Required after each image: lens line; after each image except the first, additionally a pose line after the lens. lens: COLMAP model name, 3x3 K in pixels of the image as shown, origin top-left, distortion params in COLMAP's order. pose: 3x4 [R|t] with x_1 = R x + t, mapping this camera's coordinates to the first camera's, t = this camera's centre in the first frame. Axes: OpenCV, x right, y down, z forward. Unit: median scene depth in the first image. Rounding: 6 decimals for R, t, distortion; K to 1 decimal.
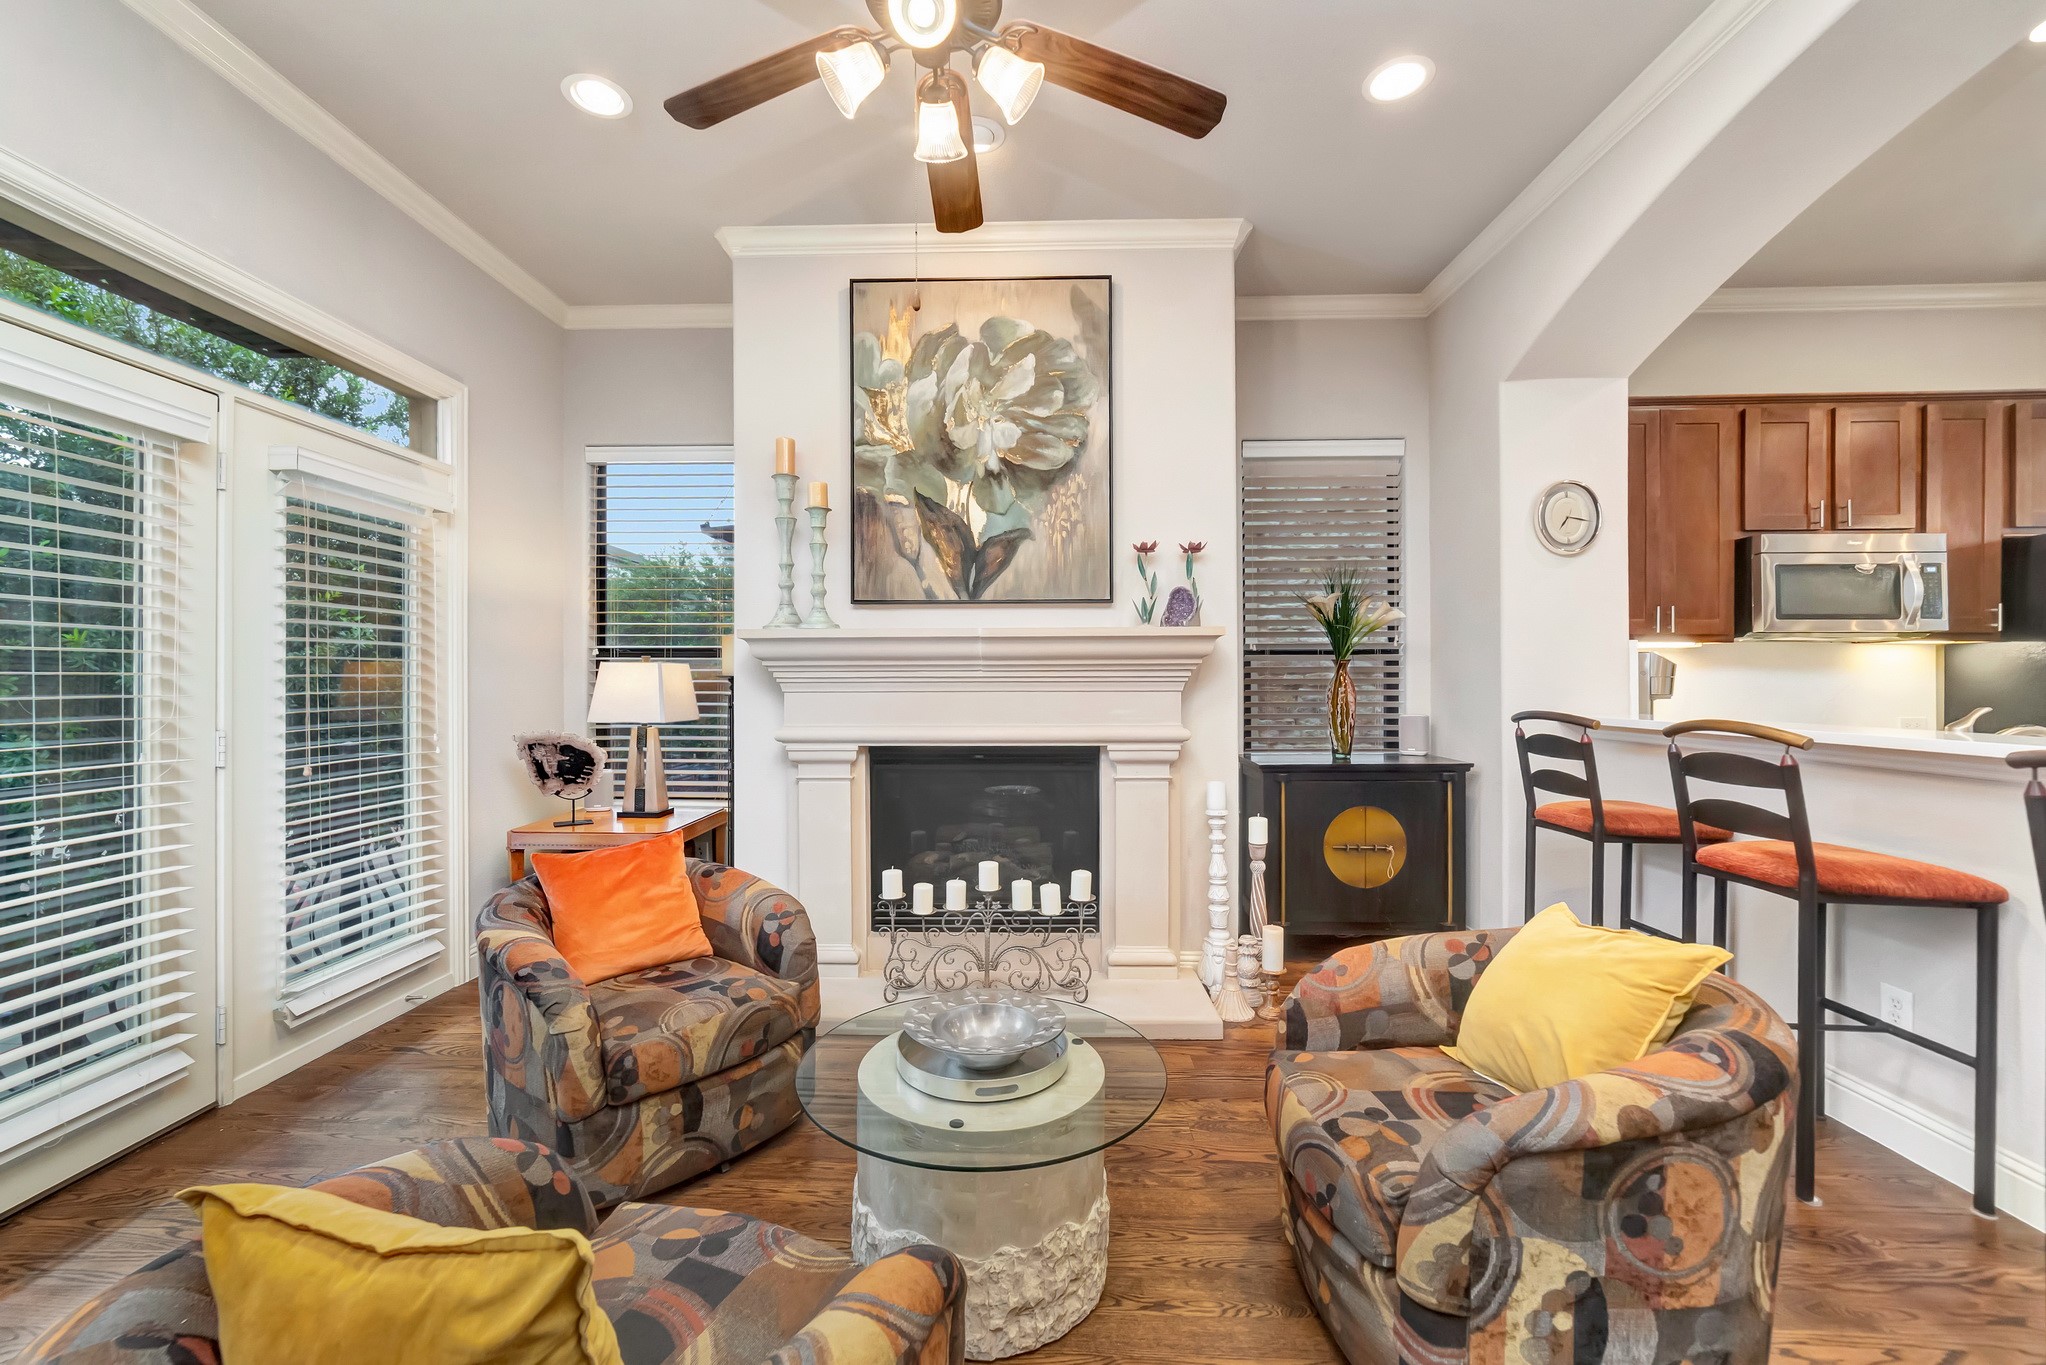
lens RADIAL K [[838.2, 0, 998.1], [0, 838.2, 680.2], [0, 0, 1]] dist [-0.013563, 0.004230]
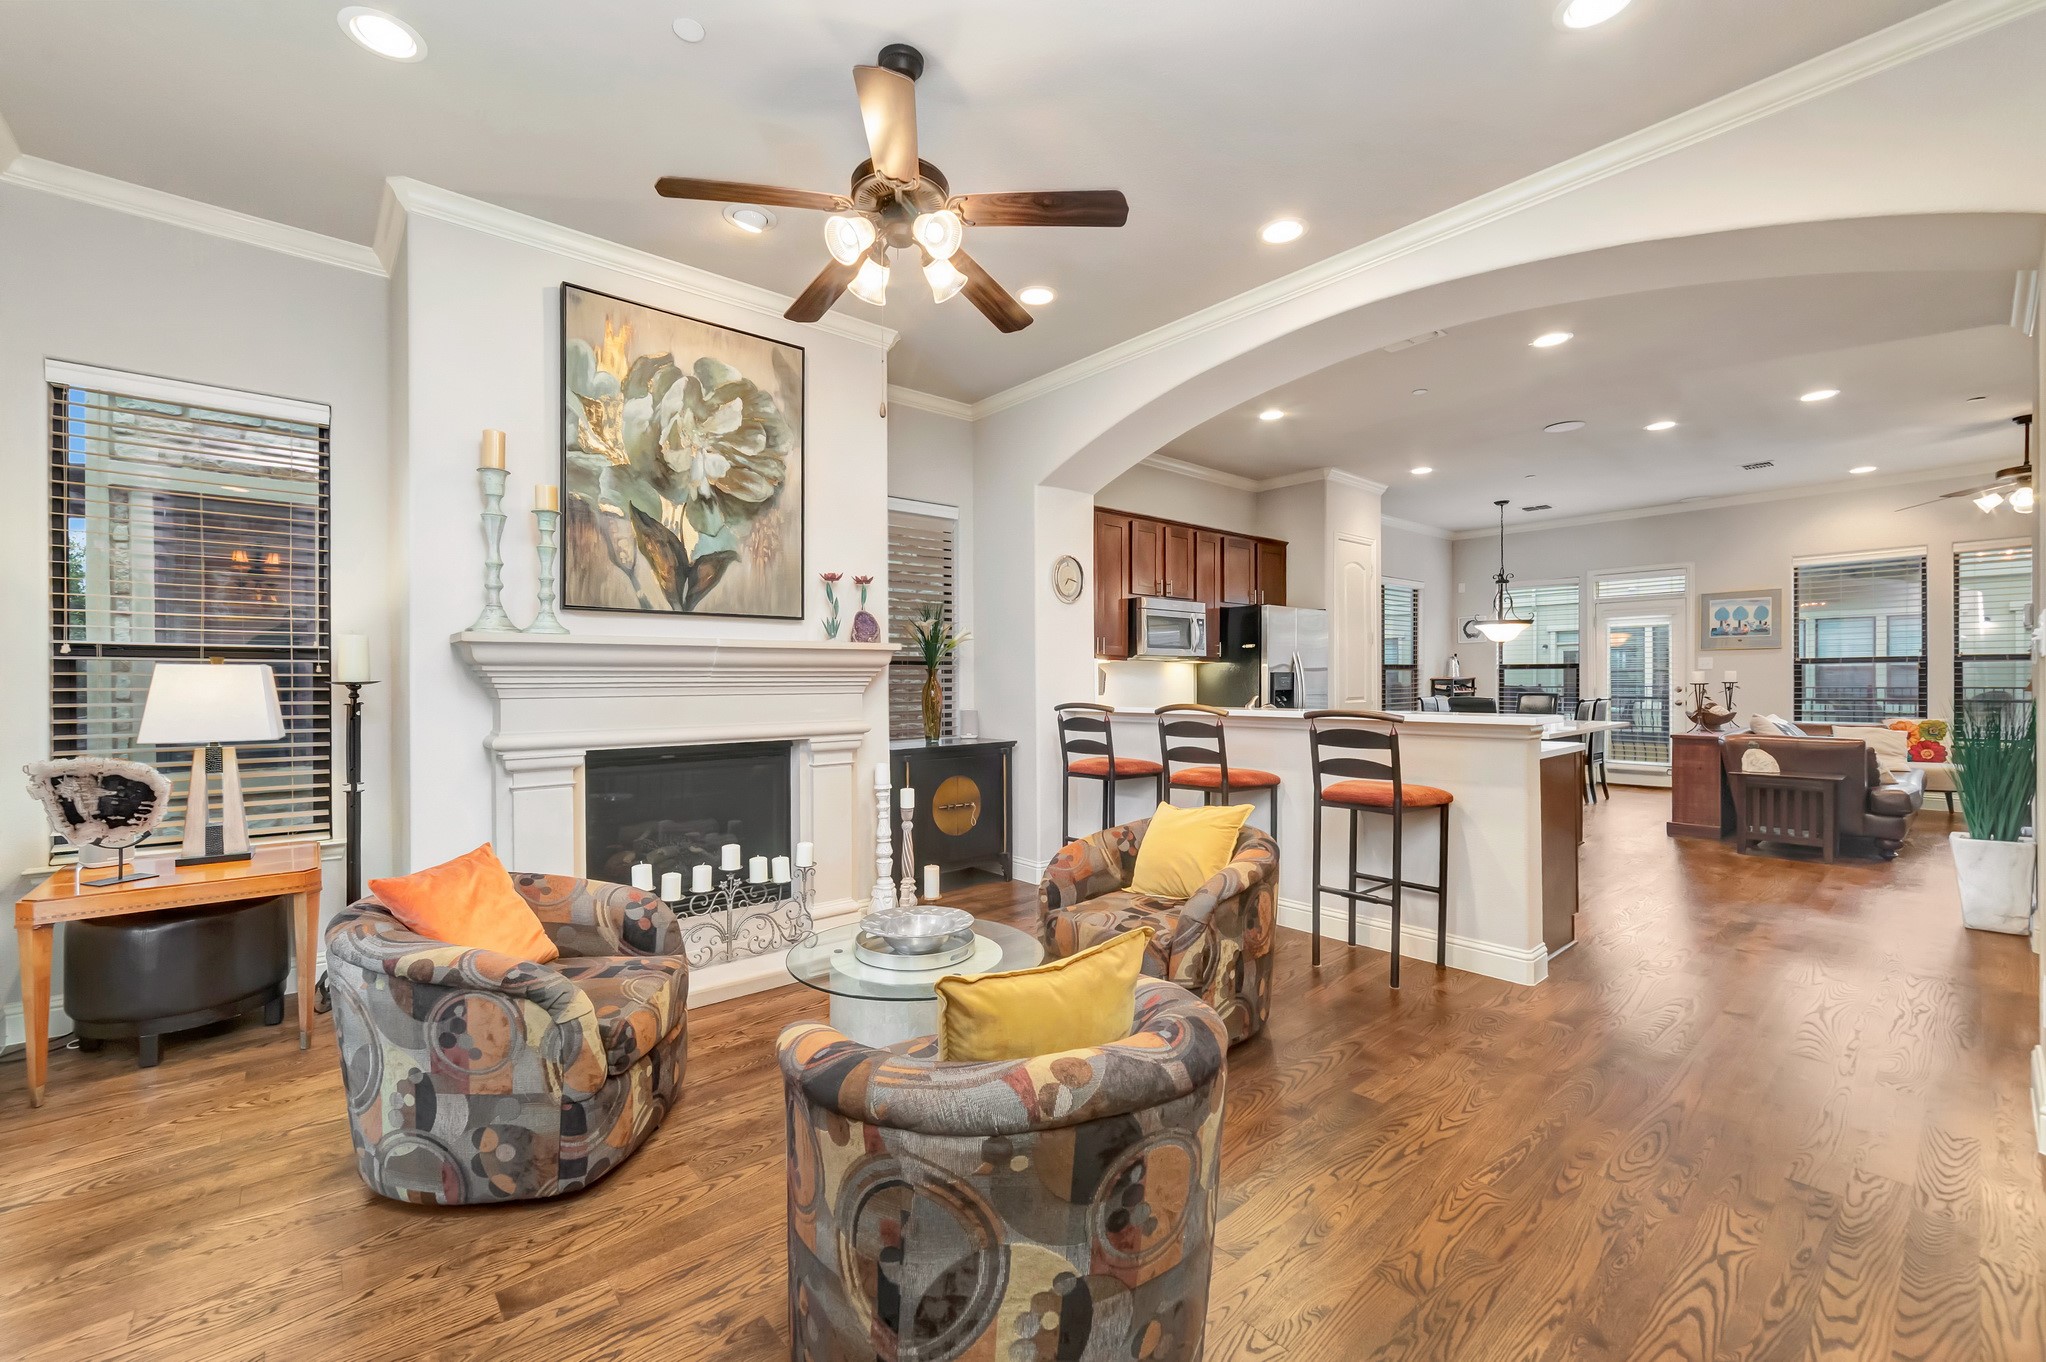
lens RADIAL K [[849.0, 0, 1009.4], [0, 849.0, 679.5], [0, 0, 1]] dist [-0.015177, 0.007532]
pose [[0.735855, 0.000722, 0.677139, -0.466966], [0.004815, 0.999969, -0.006299, 0.001398], [-0.677122, 0.007896, 0.735828, -0.092497]]
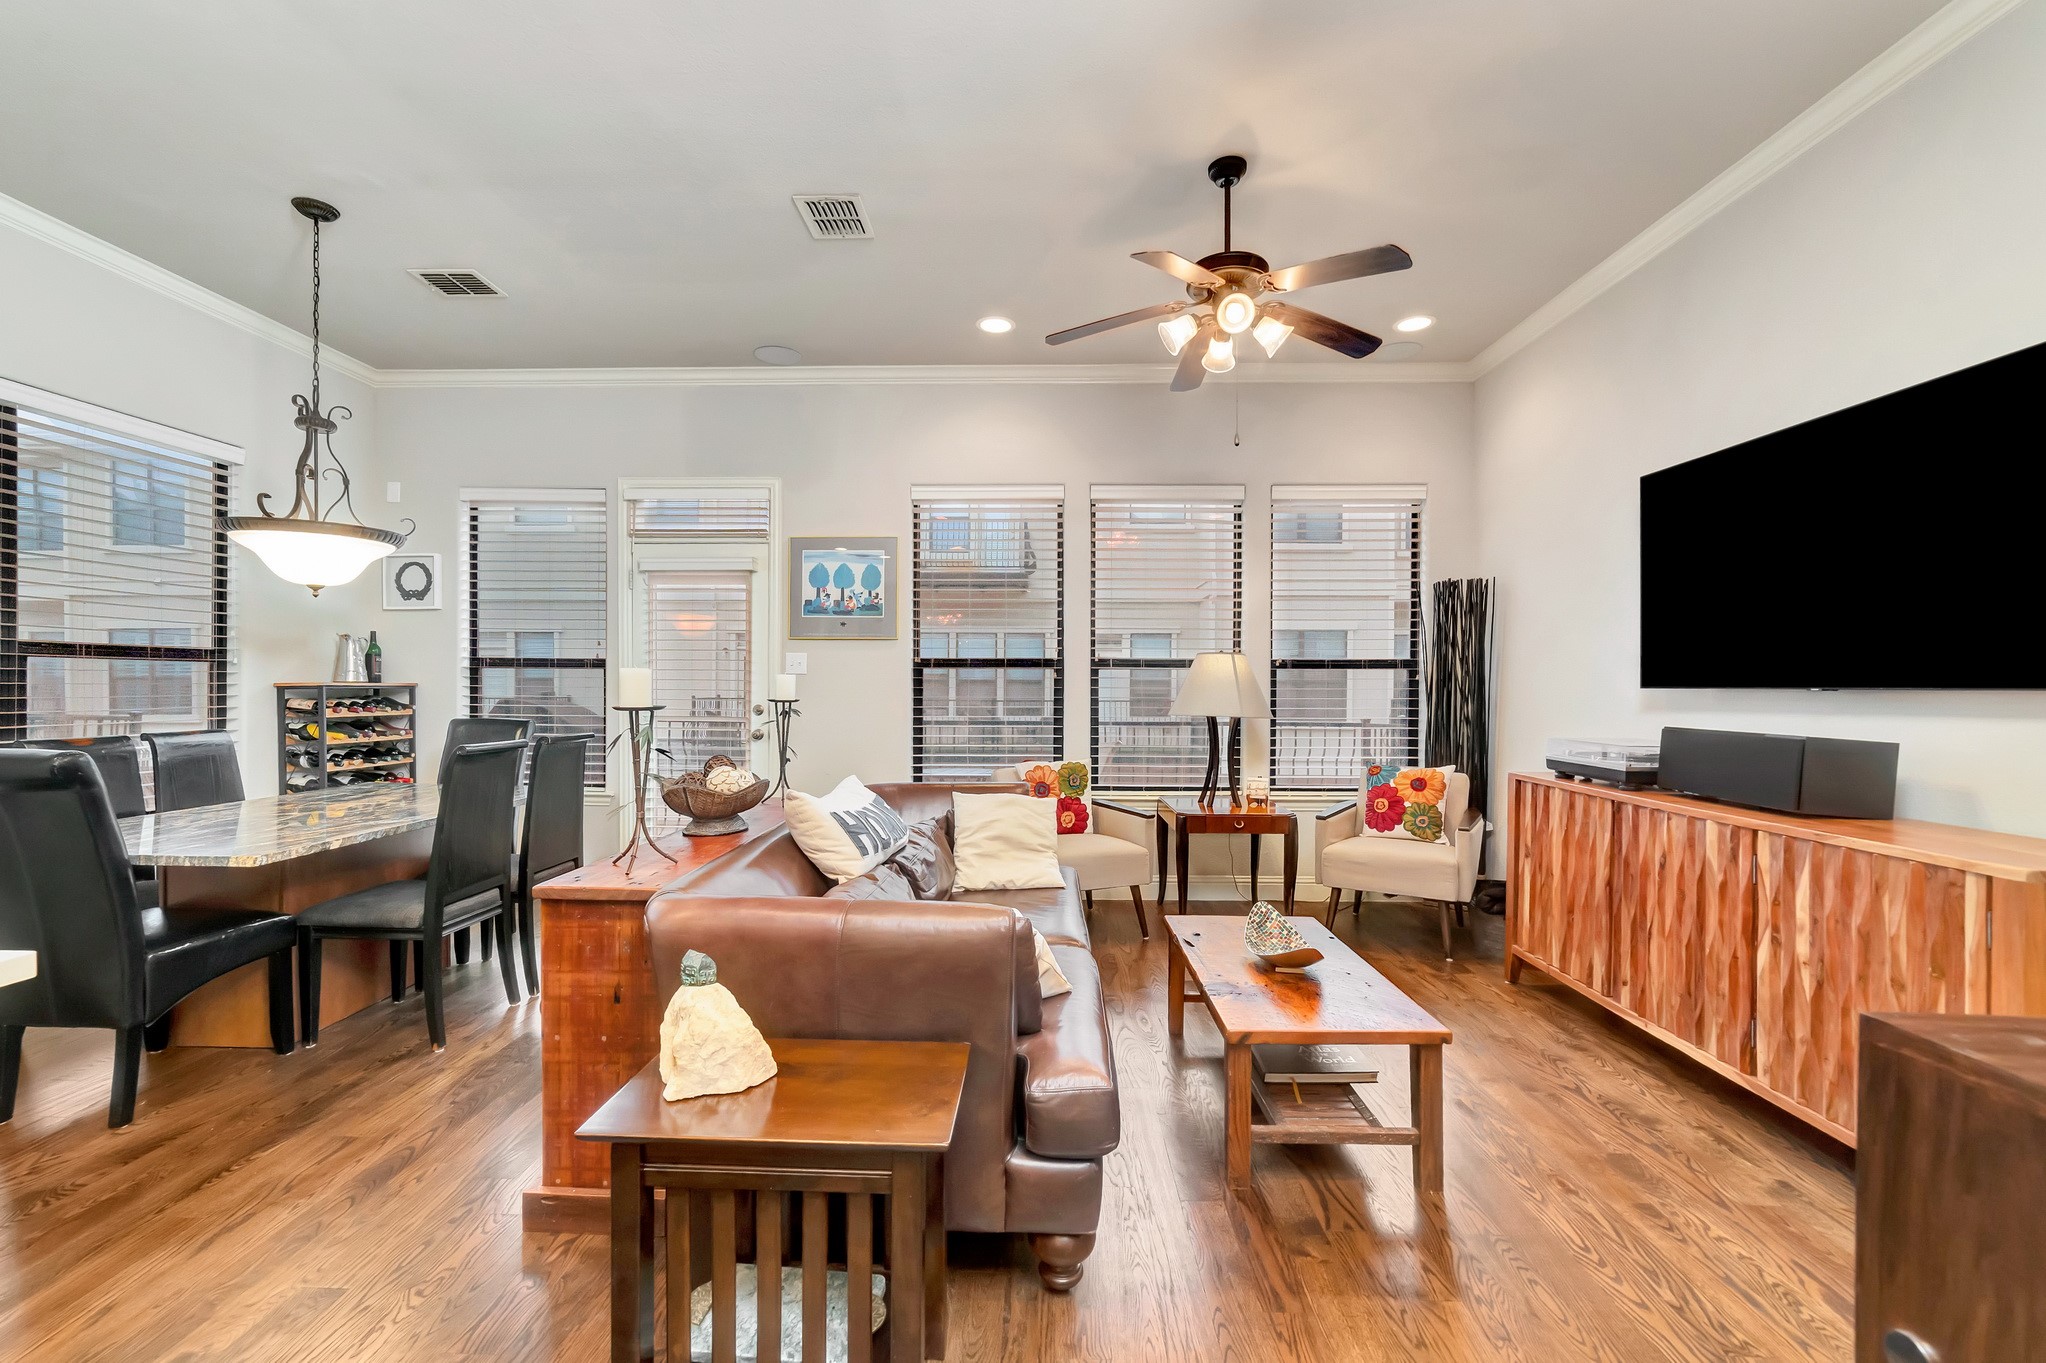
lens RADIAL K [[838.2, 0, 1018.2], [0, 838.2, 694.8], [0, 0, 1]] dist [-0.013563, 0.004230]
pose [[-0.002402, -0.003266, 0.999992, 1.462326], [-0.004369, 0.999985, 0.003256, -0.005358], [-0.999988, -0.004361, -0.002416, -0.012523]]
